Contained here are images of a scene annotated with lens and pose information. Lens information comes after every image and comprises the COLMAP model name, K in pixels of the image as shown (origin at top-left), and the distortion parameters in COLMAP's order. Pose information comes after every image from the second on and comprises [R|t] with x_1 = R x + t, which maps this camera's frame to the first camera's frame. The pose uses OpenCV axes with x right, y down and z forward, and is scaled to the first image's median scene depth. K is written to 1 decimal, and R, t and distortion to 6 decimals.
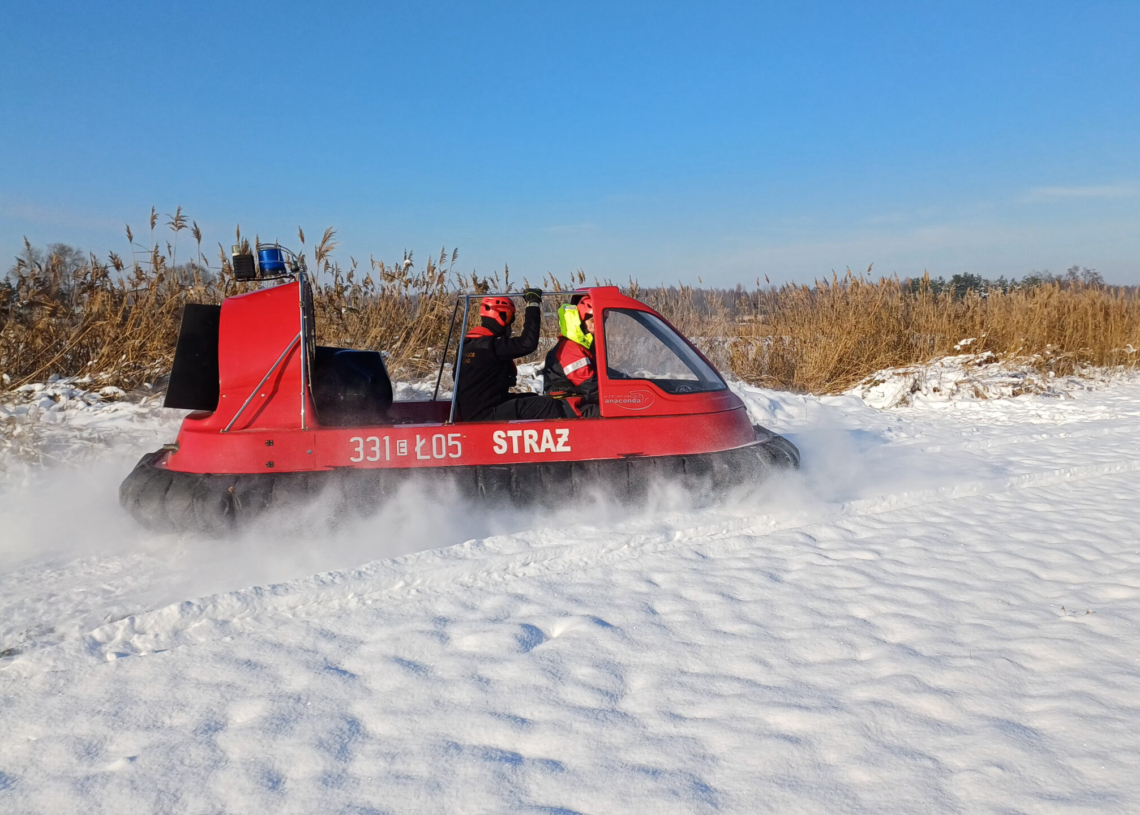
lens RADIAL K [[944.3, 0, 570.0], [0, 944.3, 407.5], [0, 0, 1]] dist [0.004595, -0.059201]
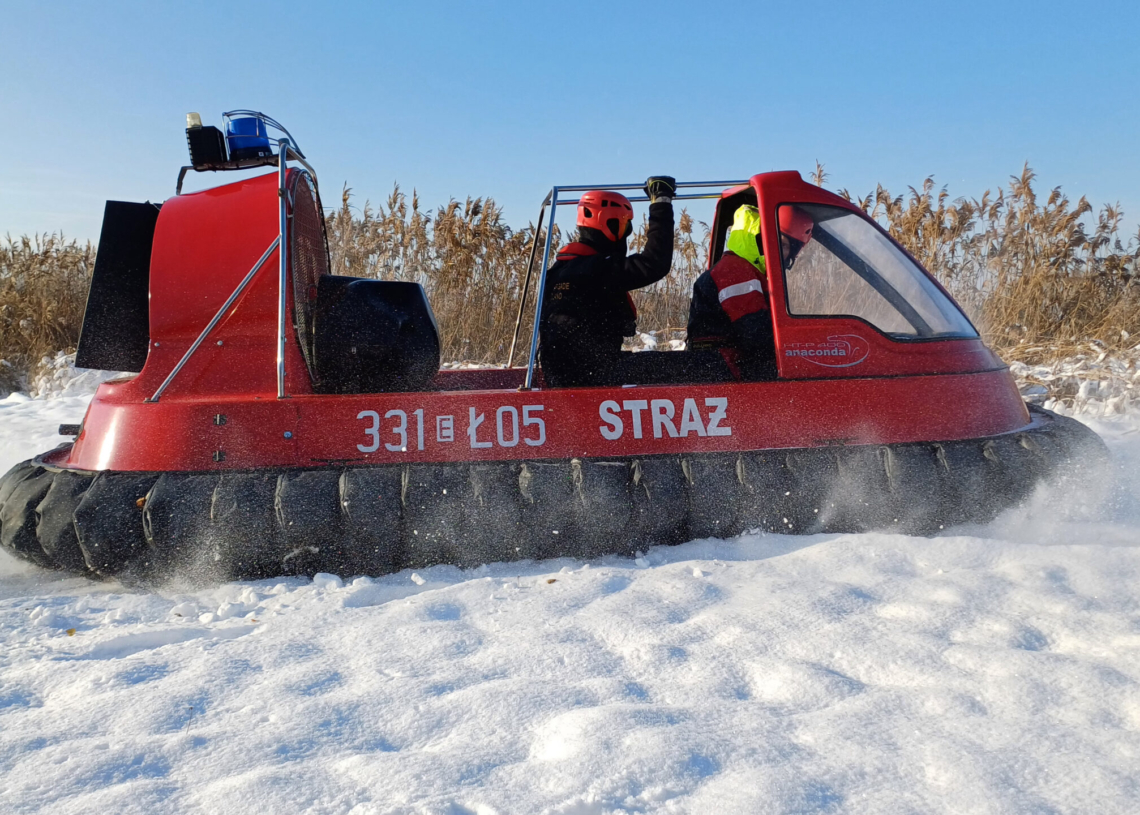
lens RADIAL K [[944.3, 0, 570.0], [0, 944.3, 407.5], [0, 0, 1]] dist [0.004595, -0.059201]
pose [[0.993485, -0.017039, -0.112685, -0.031015], [0.011713, 0.998790, -0.047762, 0.053415], [0.113362, 0.046131, 0.992482, 0.388124]]
